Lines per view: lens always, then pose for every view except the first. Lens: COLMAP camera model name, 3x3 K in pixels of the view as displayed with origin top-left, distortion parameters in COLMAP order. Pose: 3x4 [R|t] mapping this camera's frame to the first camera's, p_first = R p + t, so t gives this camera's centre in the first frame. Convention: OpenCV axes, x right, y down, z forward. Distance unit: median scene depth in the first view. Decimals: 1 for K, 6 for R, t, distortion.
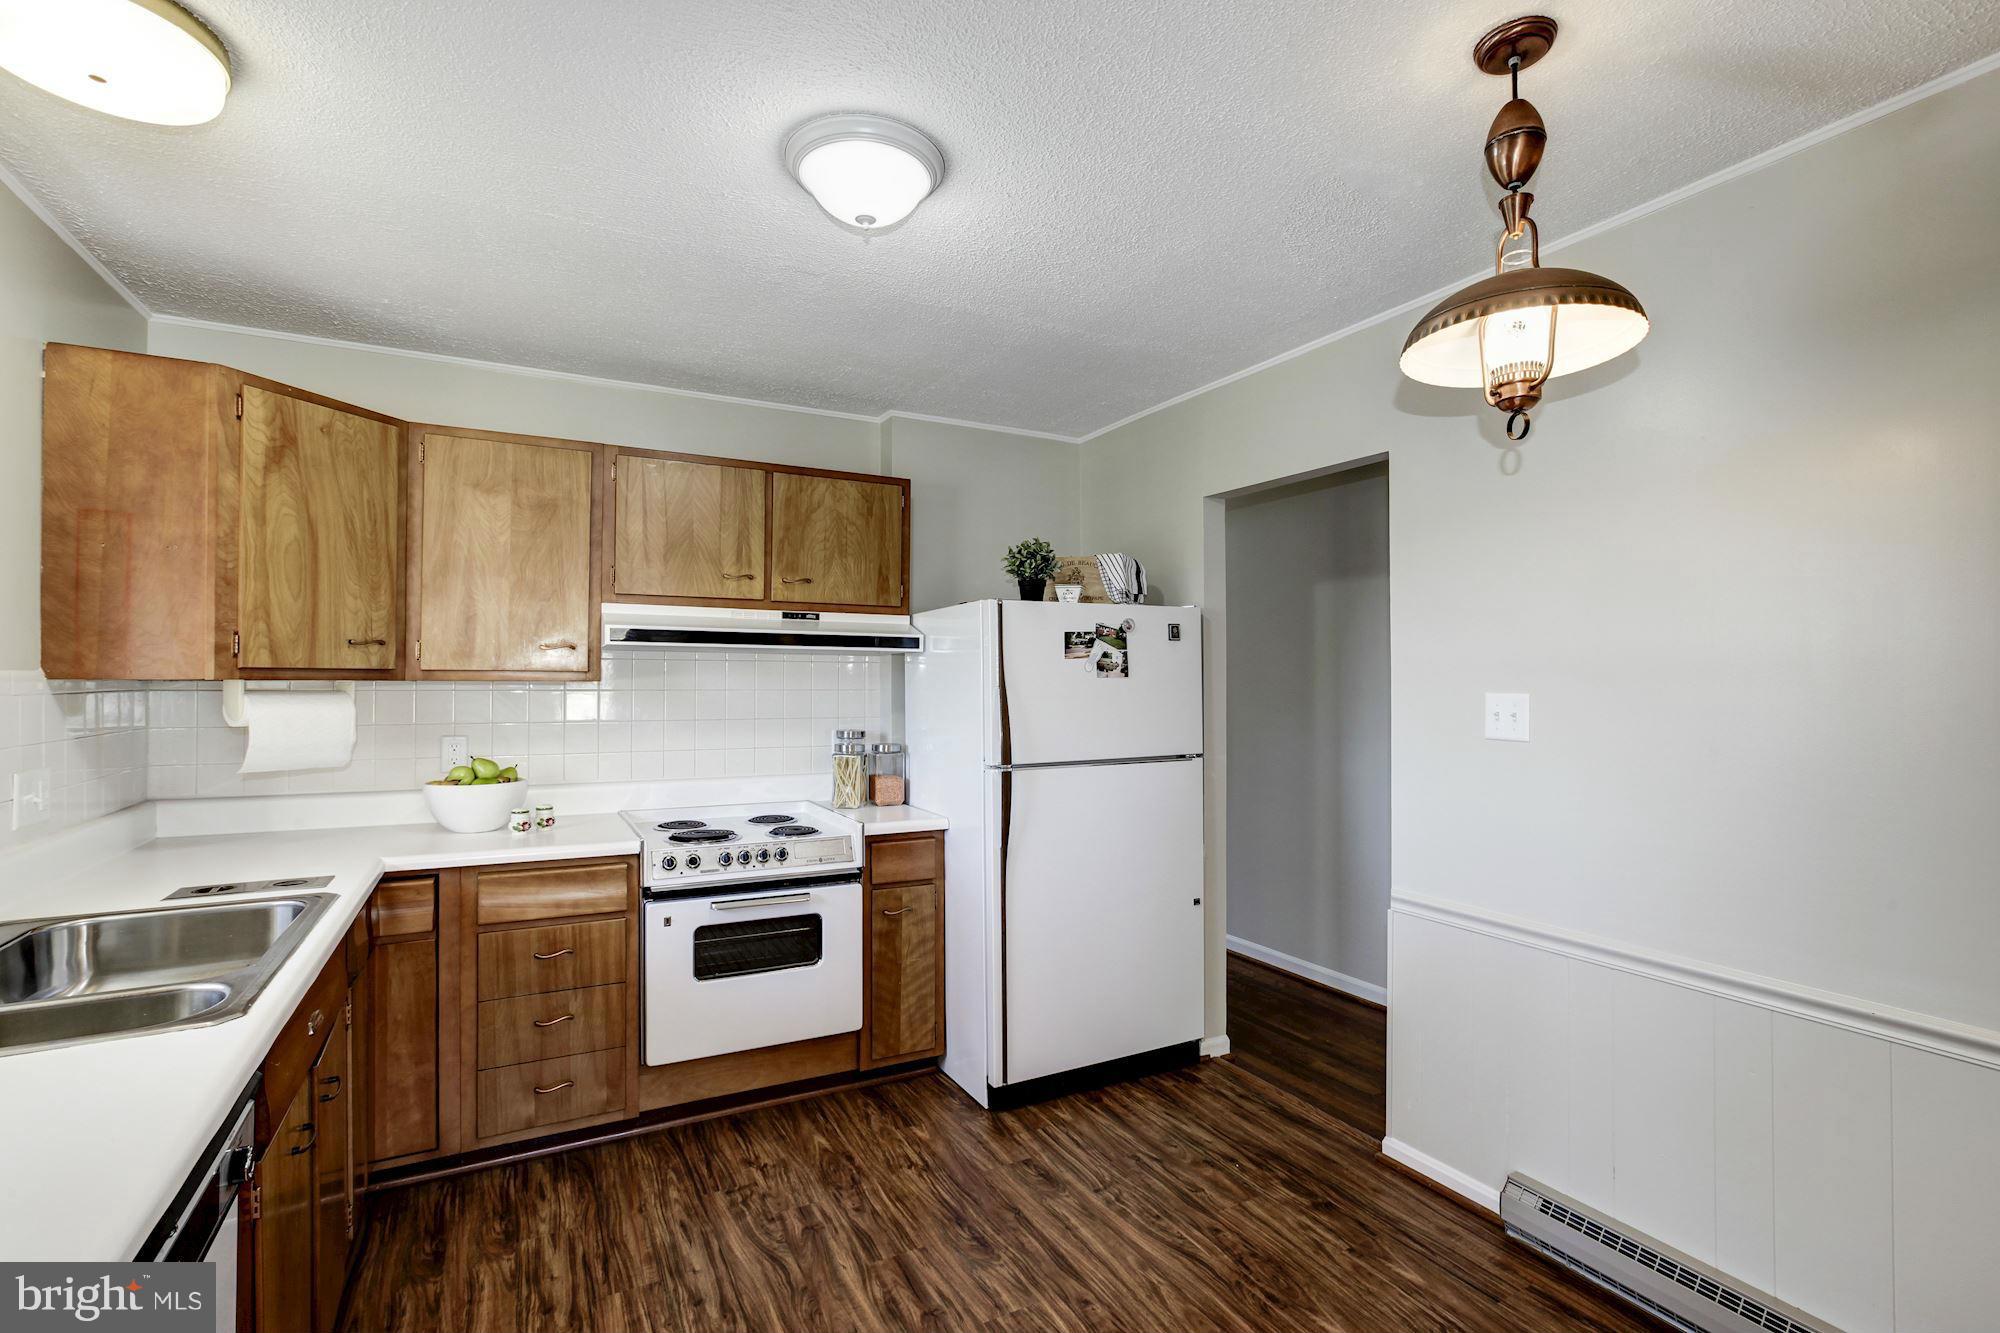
lens RADIAL K [[907.6, 0, 997.1], [0, 907.6, 680.2], [0, 0, 1]] dist [0.000745, 0.000113]
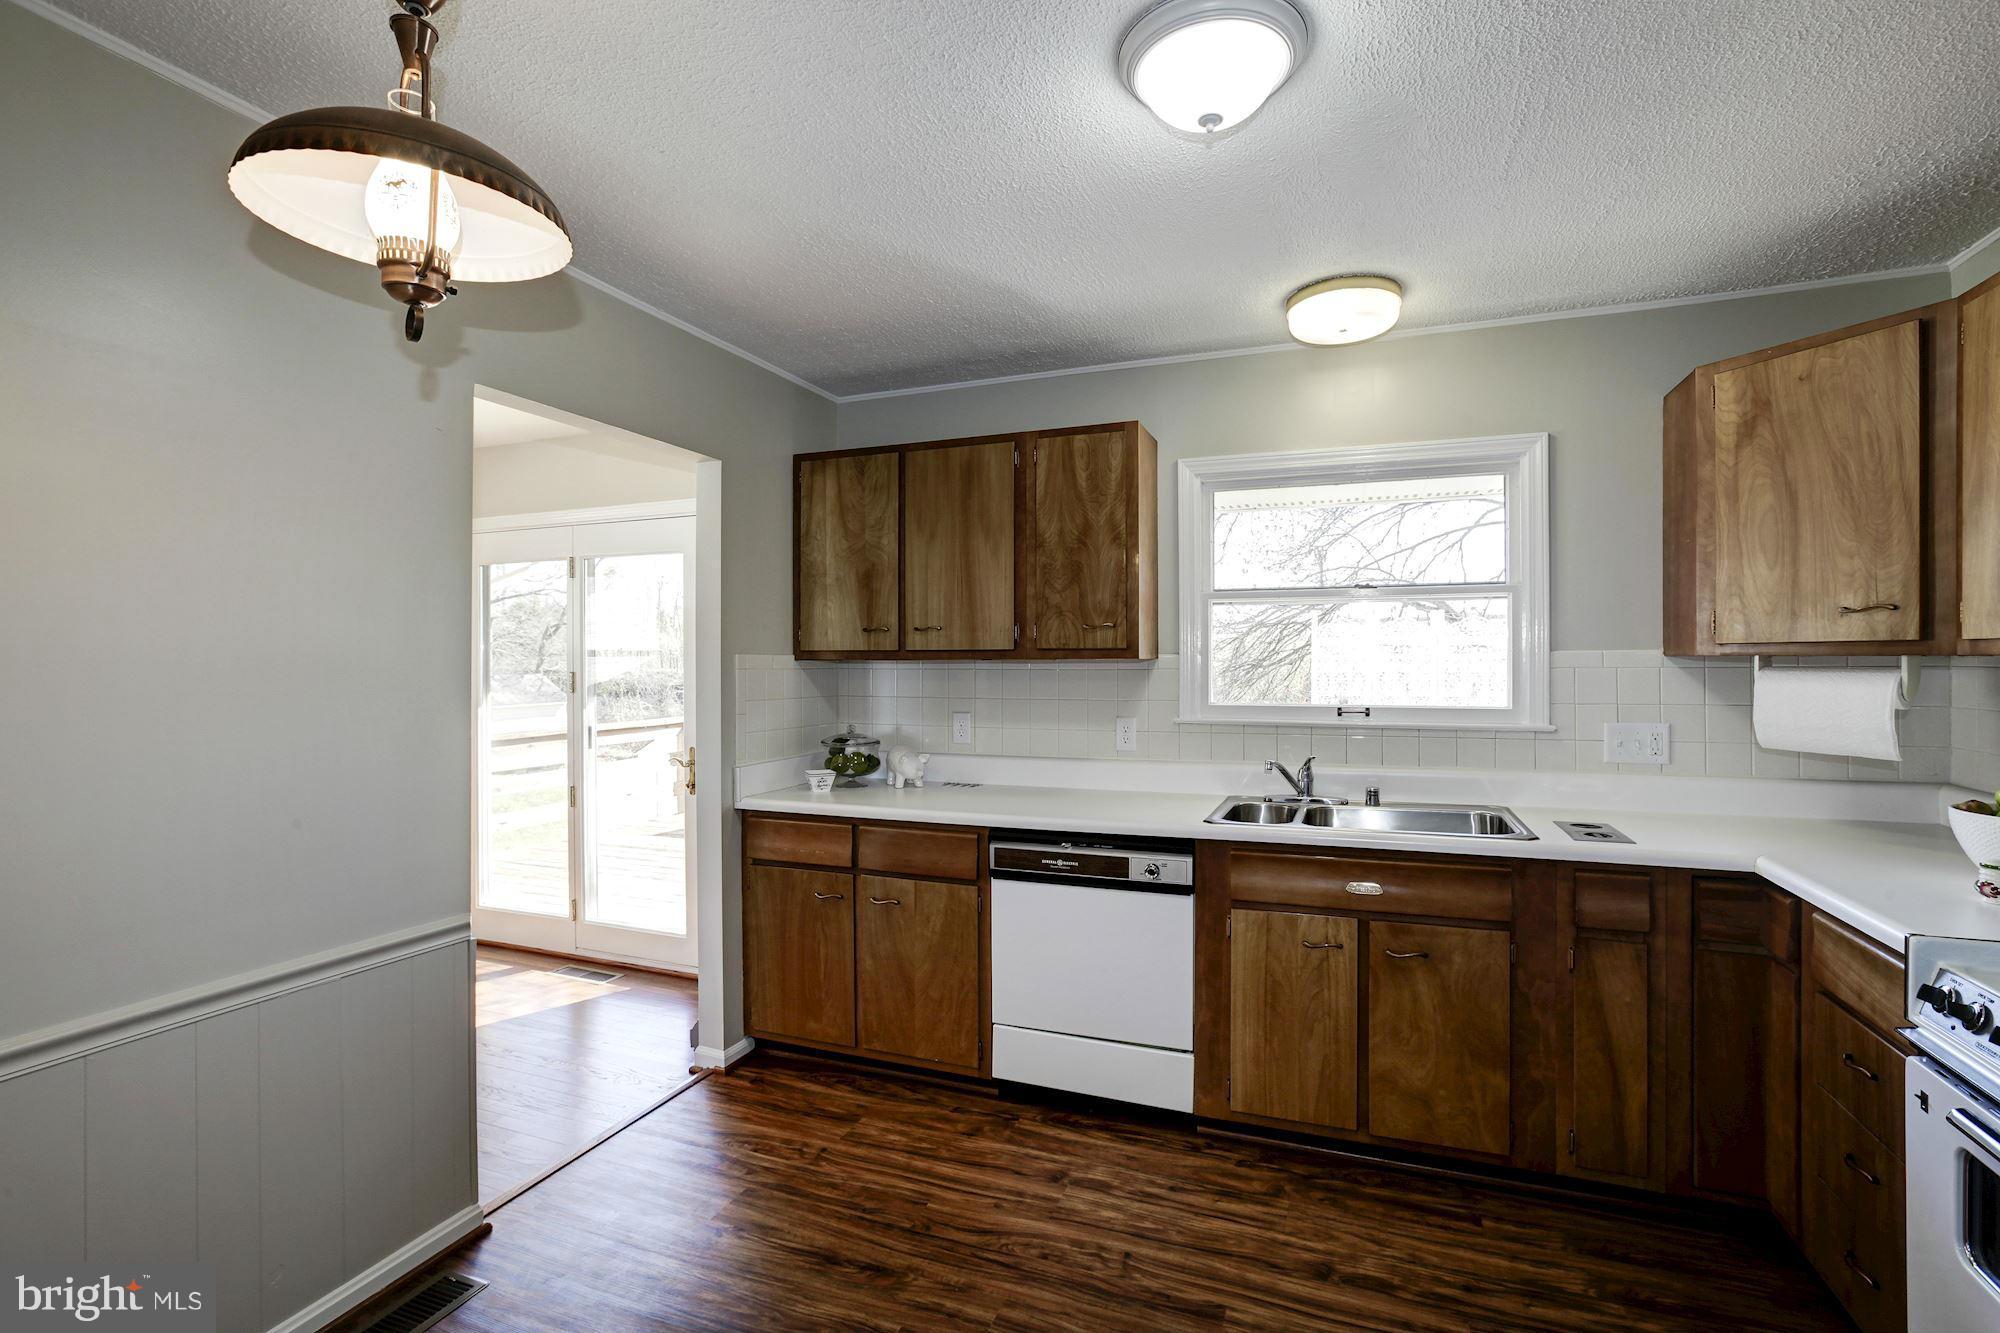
lens RADIAL K [[926.0, 0, 1000.0], [0, 926.0, 666.5], [0, 0, 1]] dist [-0.000841, -0.000131]
pose [[-0.768721, -0.000476, -0.639583, 0.462554], [0.000650, 0.999999, -0.001525, 0.011652], [0.639583, -0.001588, -0.768720, 1.222800]]
